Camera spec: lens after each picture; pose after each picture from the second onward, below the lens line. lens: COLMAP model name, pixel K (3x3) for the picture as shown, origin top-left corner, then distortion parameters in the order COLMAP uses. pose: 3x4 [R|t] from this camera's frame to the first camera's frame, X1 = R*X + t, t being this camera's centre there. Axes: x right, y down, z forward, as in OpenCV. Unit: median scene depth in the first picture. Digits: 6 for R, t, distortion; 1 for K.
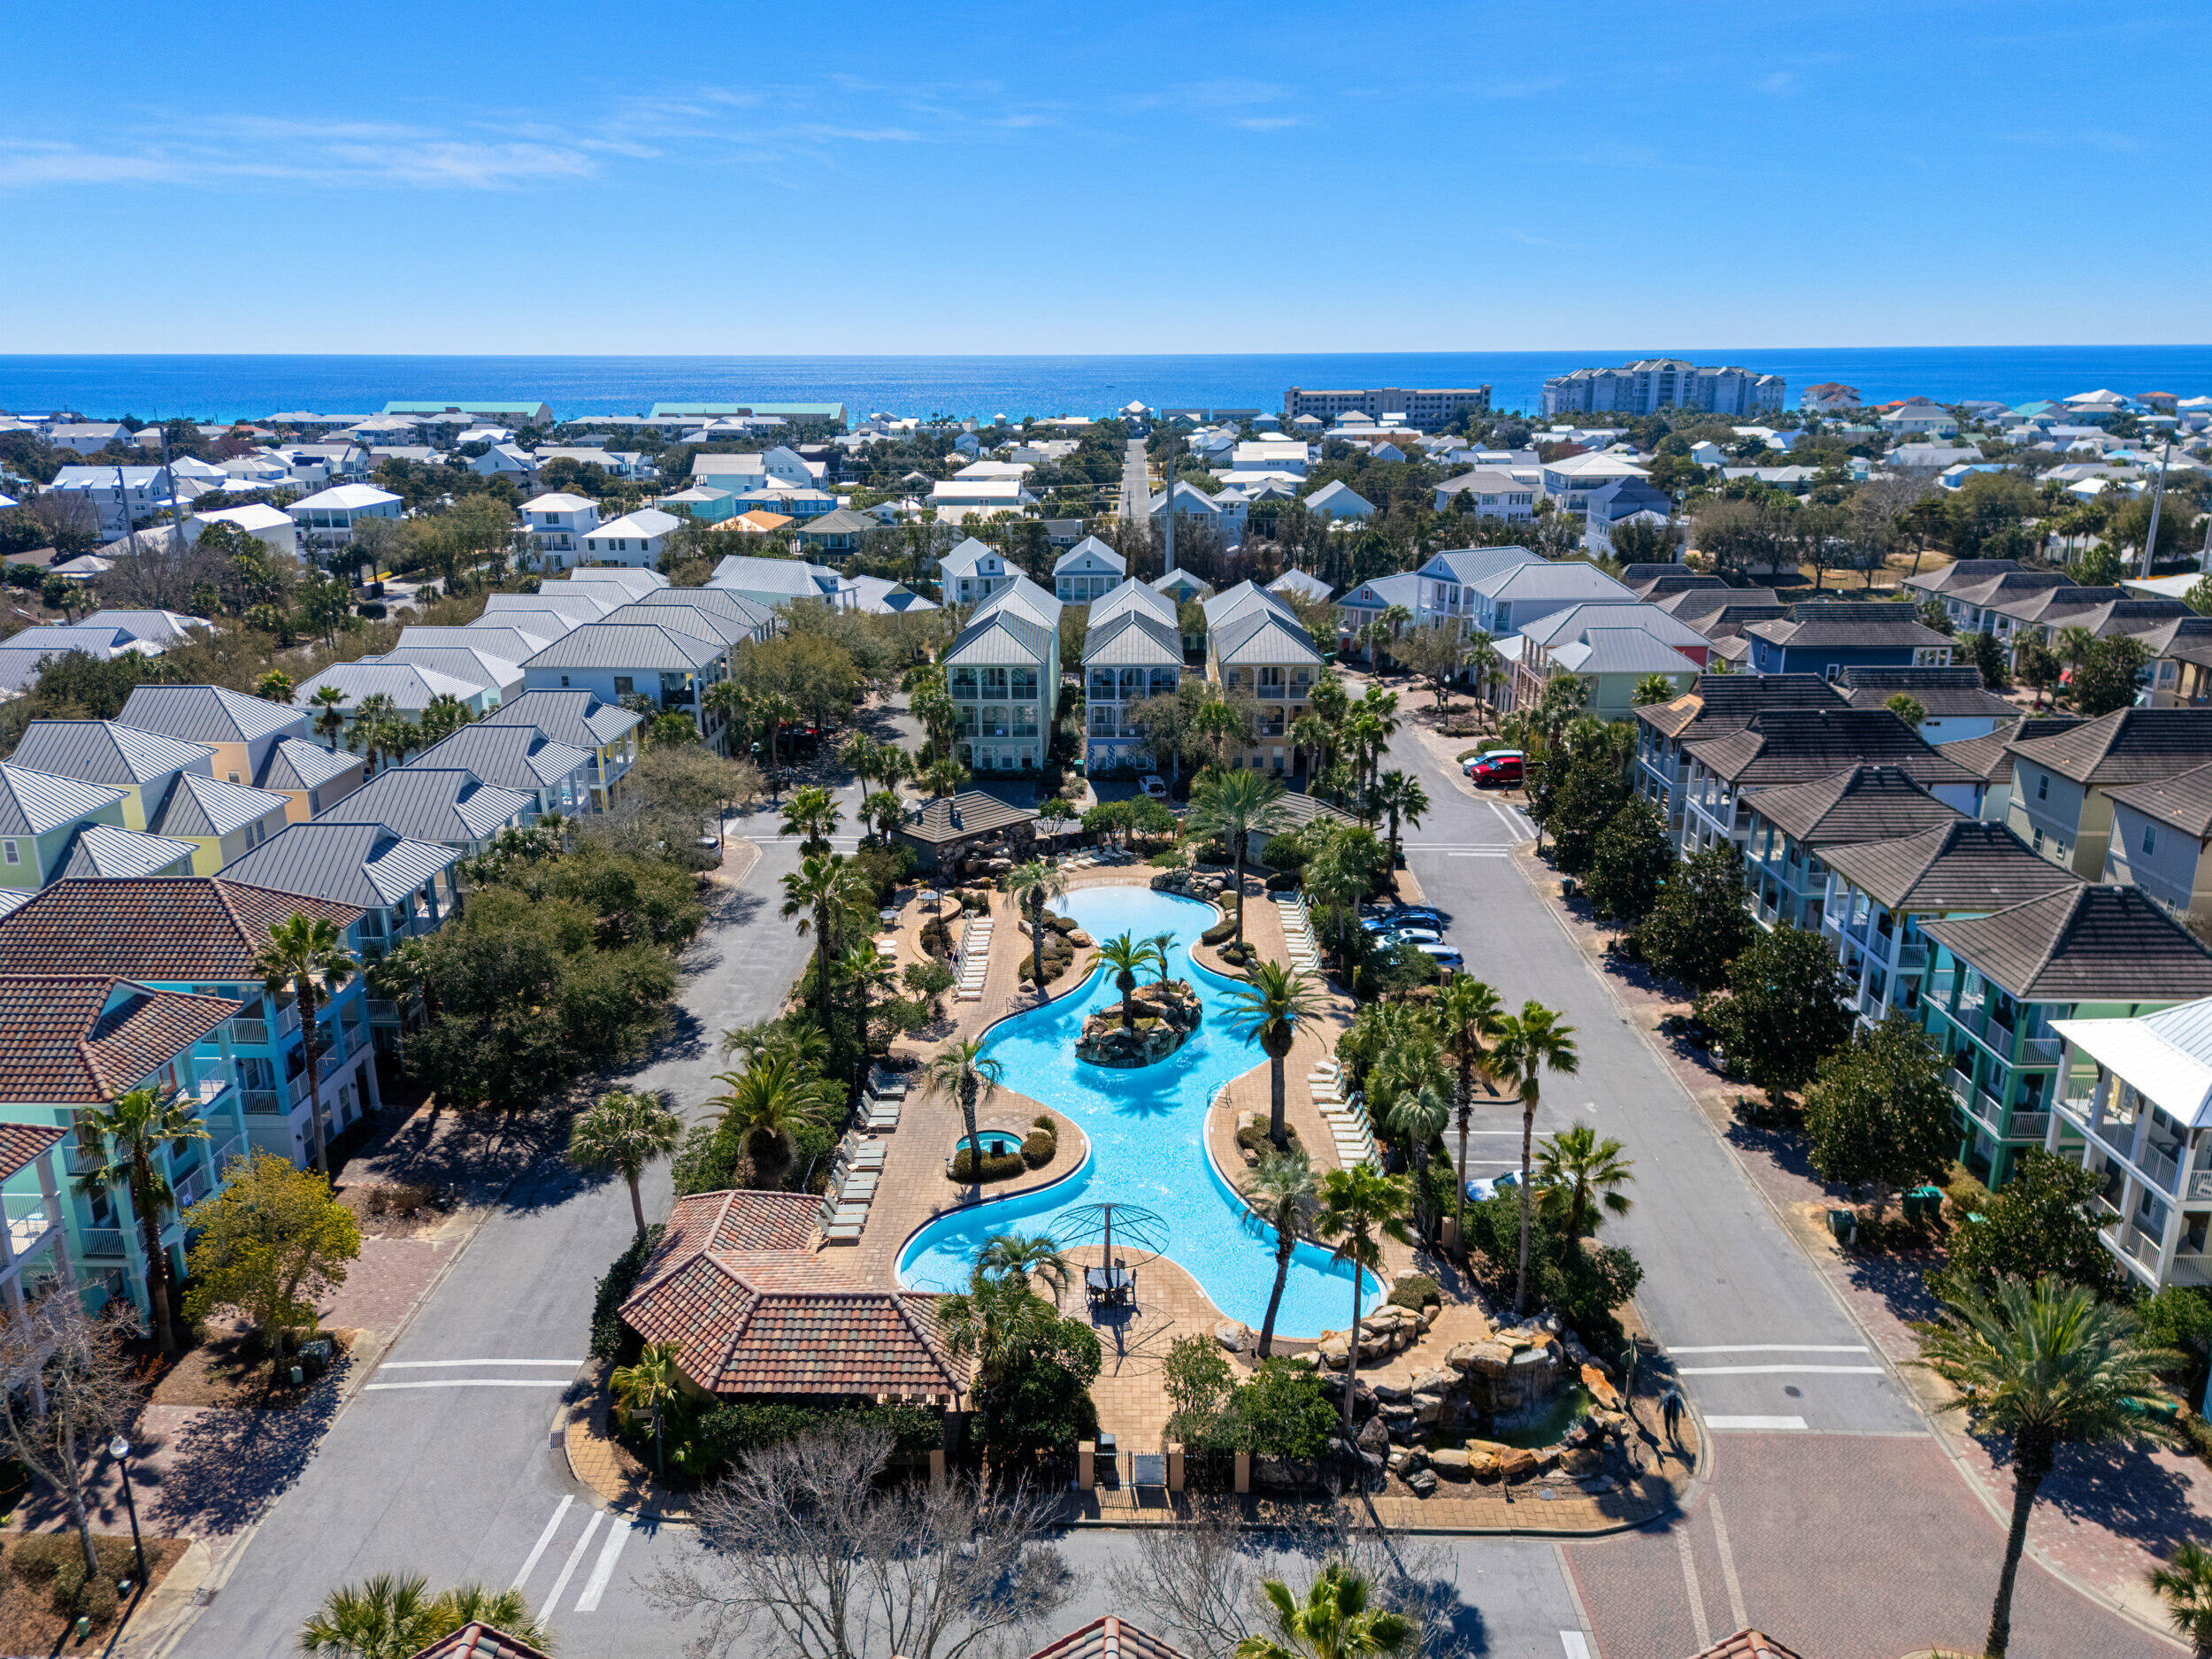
lens RADIAL K [[1622.1, 0, 1095.7], [0, 1622.1, 828.4], [0, 0, 1]] dist [0.057780, -0.043890]
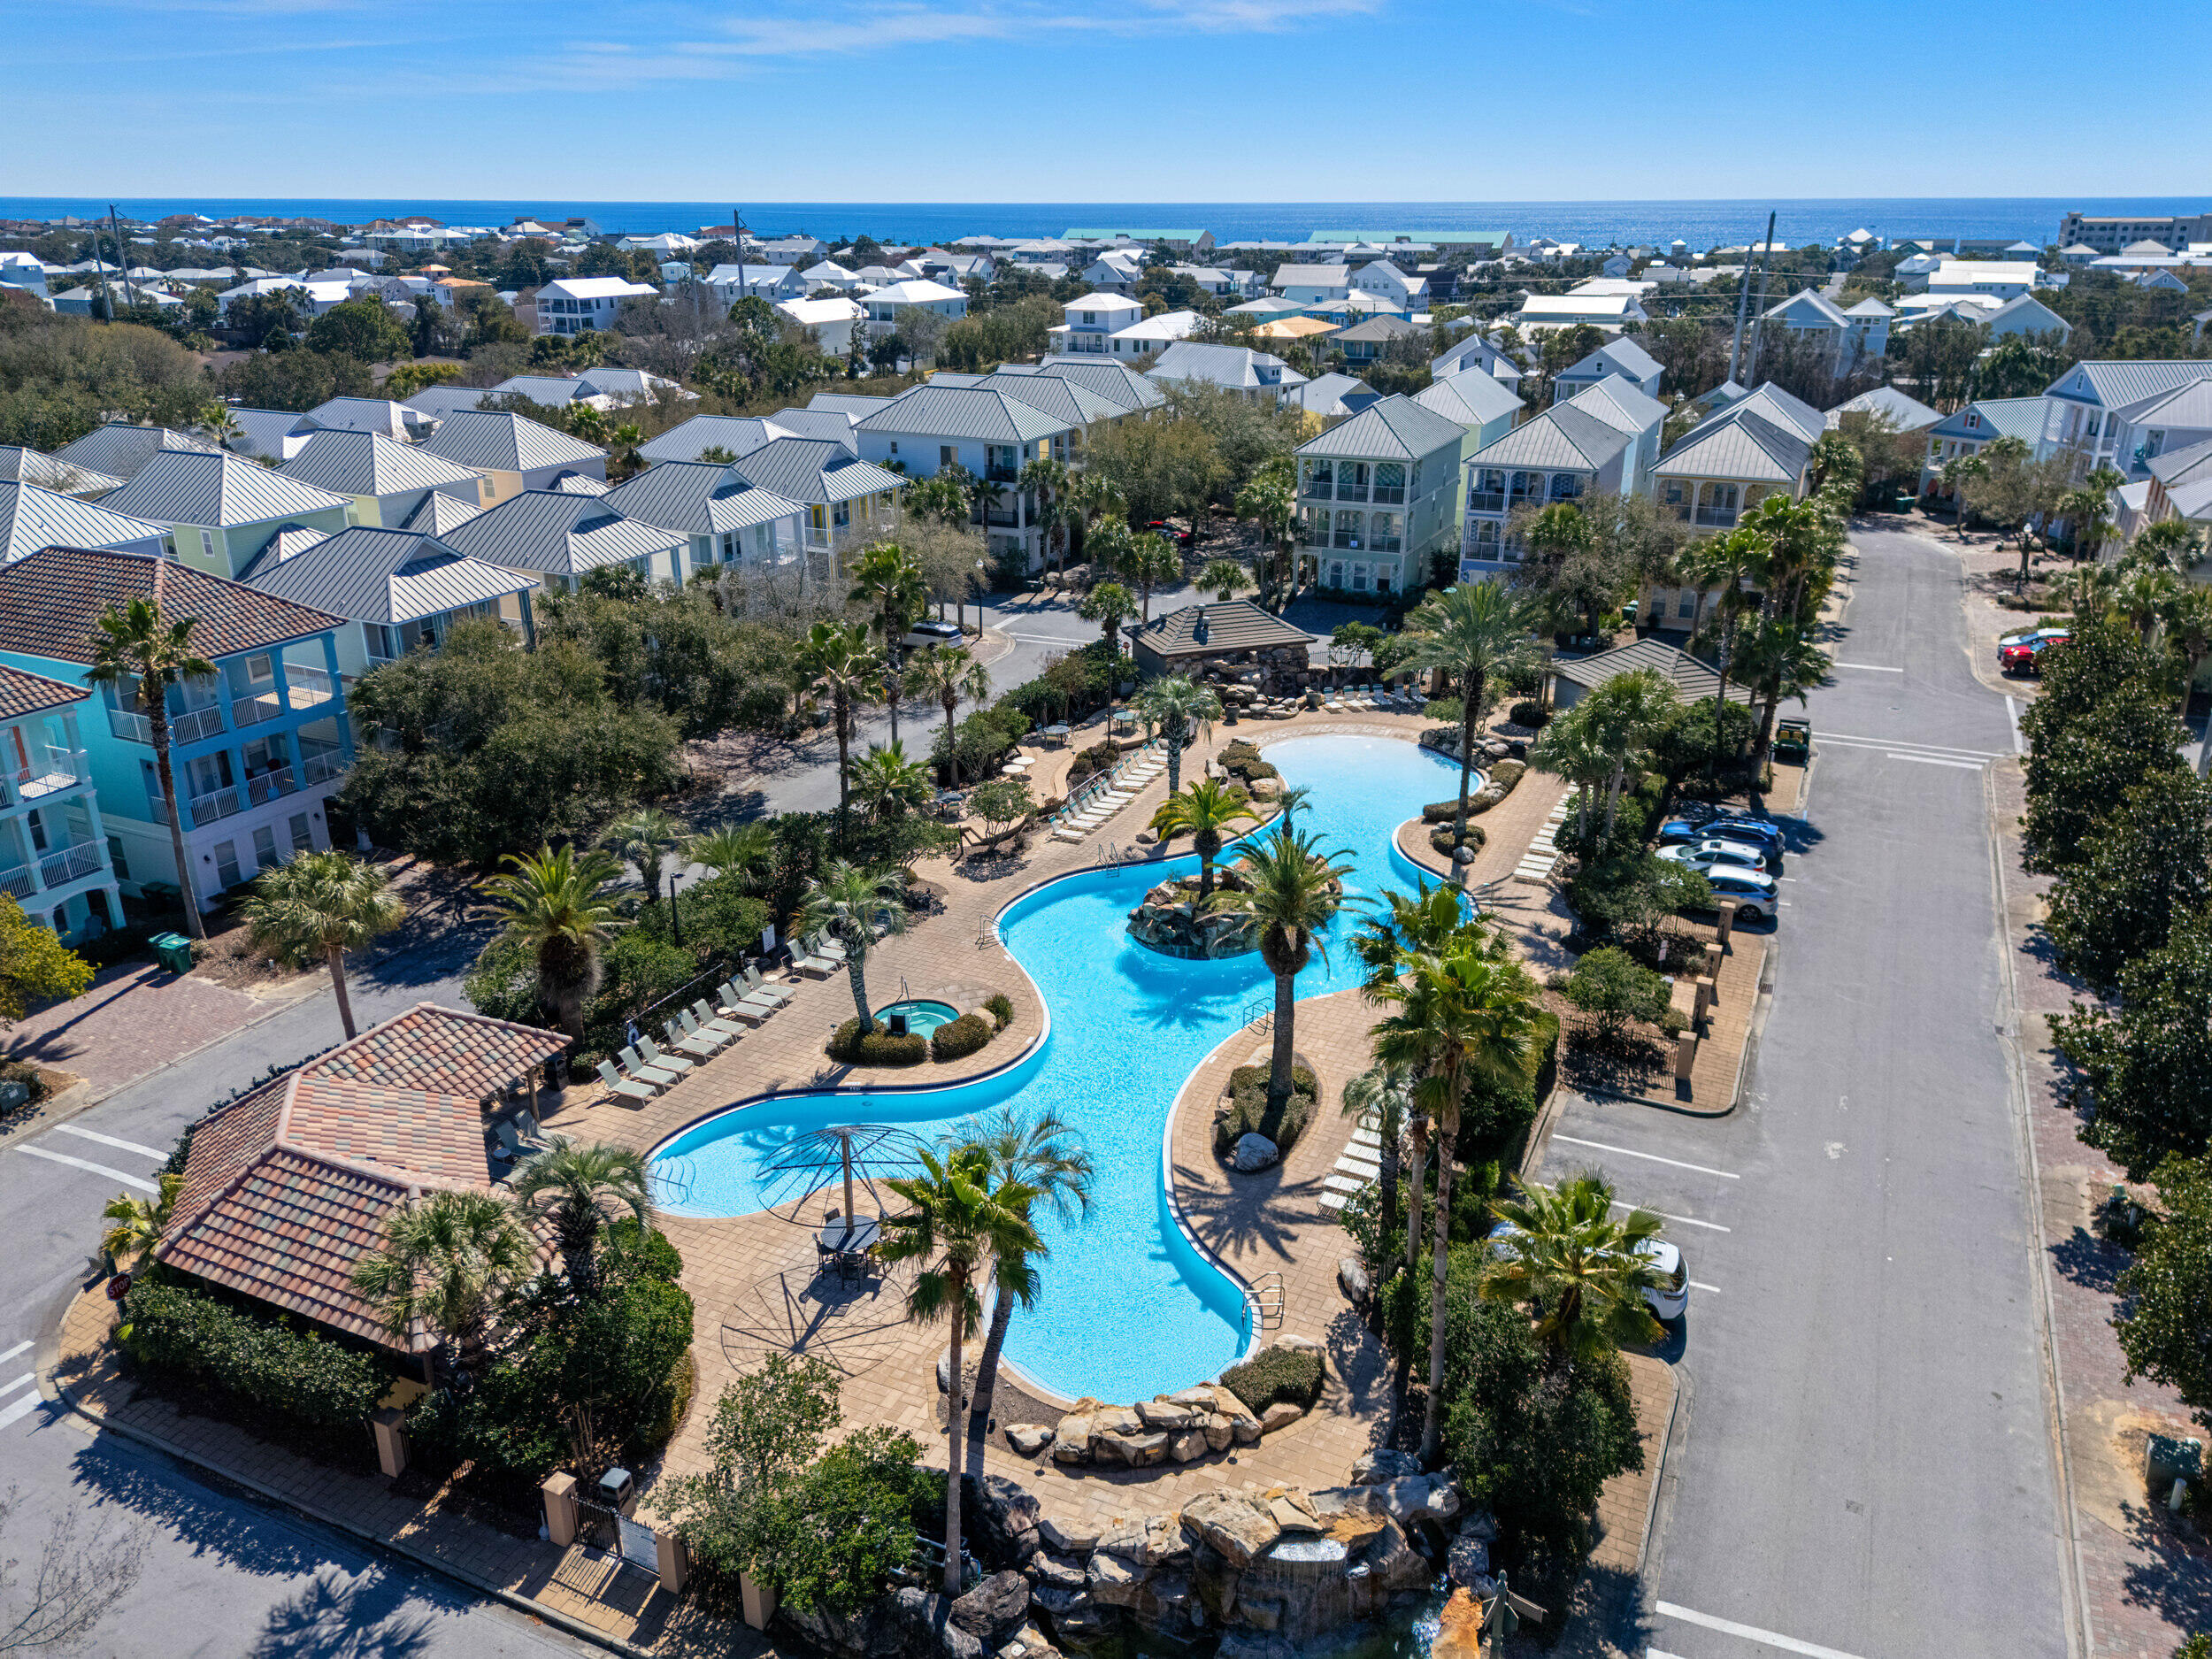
lens RADIAL K [[1622.1, 0, 1096.6], [0, 1622.1, 853.2], [0, 0, 1]] dist [0.057780, -0.043890]
pose [[0.915539, 0.154387, -0.371419, 0.206262], [-0.117774, 0.985828, 0.119469, 0.015335], [0.384600, -0.065635, 0.920747, 0.261845]]
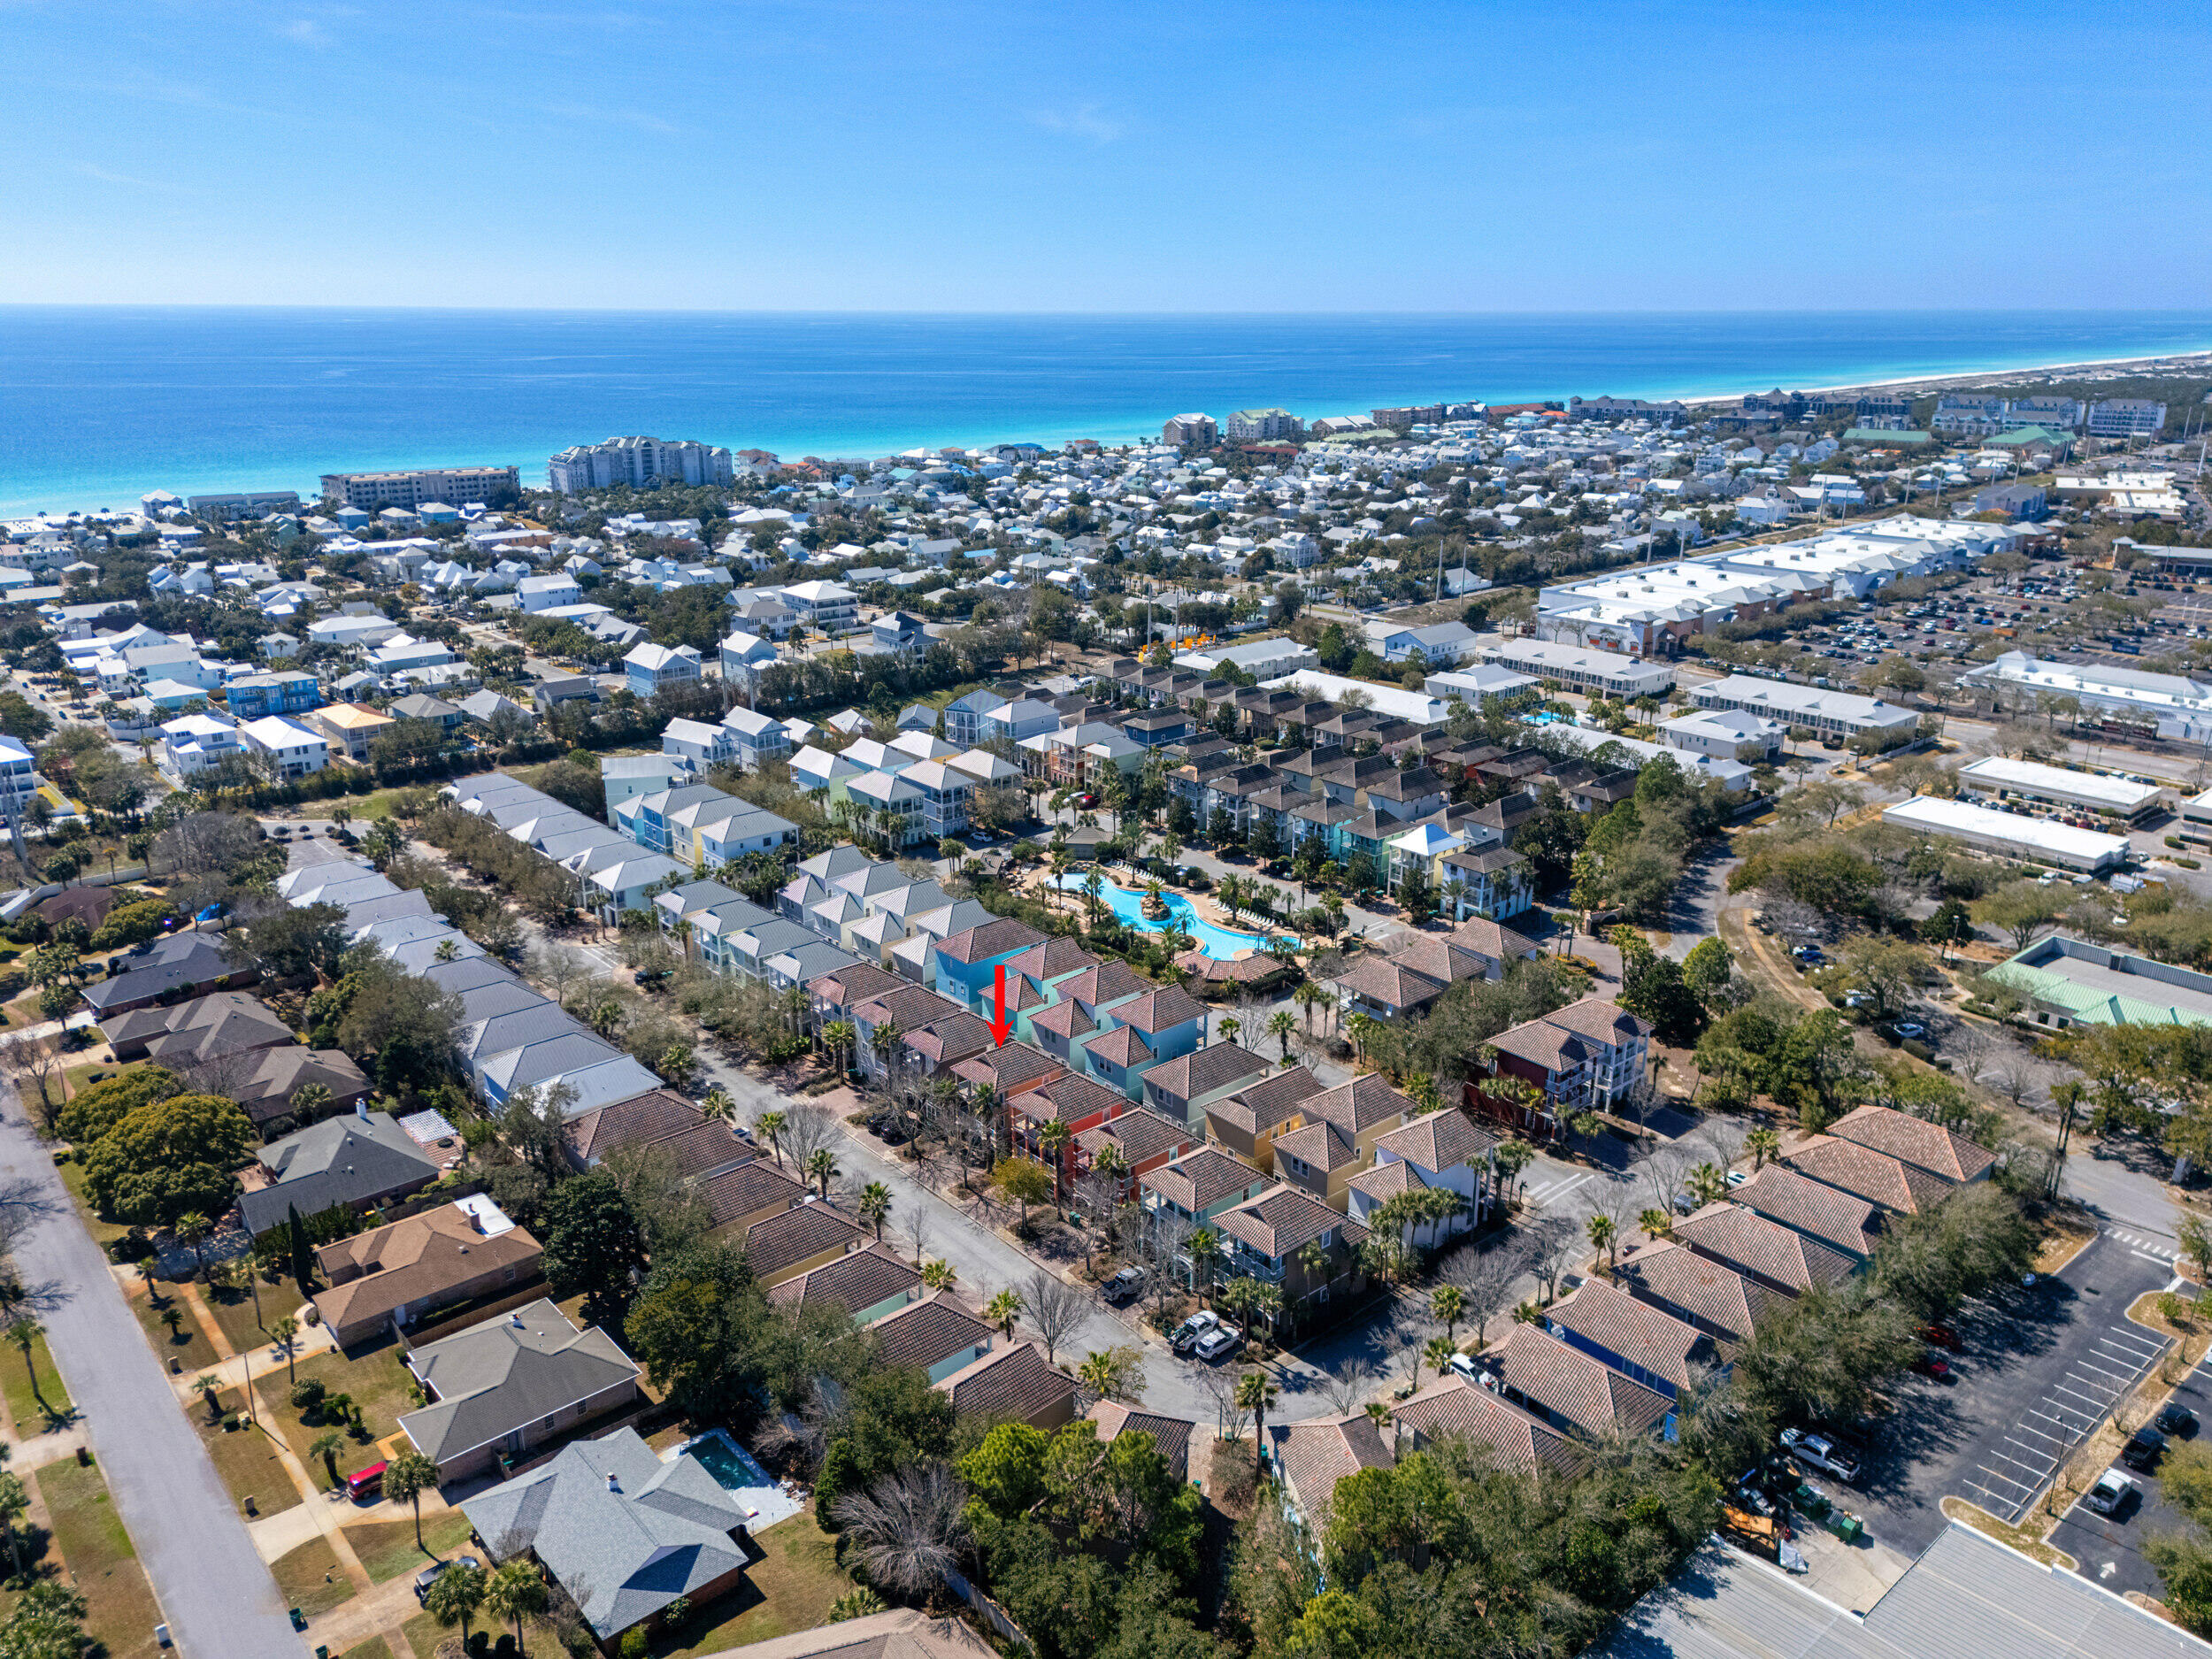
lens RADIAL K [[1622.1, 0, 1103.3], [0, 1622.1, 835.5], [0, 0, 1]] dist [0.057780, -0.043890]
pose [[0.737299, -0.202337, 0.644554, -1.794498], [0.183086, 0.978235, 0.097655, -0.301231], [-0.650285, 0.046008, 0.758296, -1.169318]]
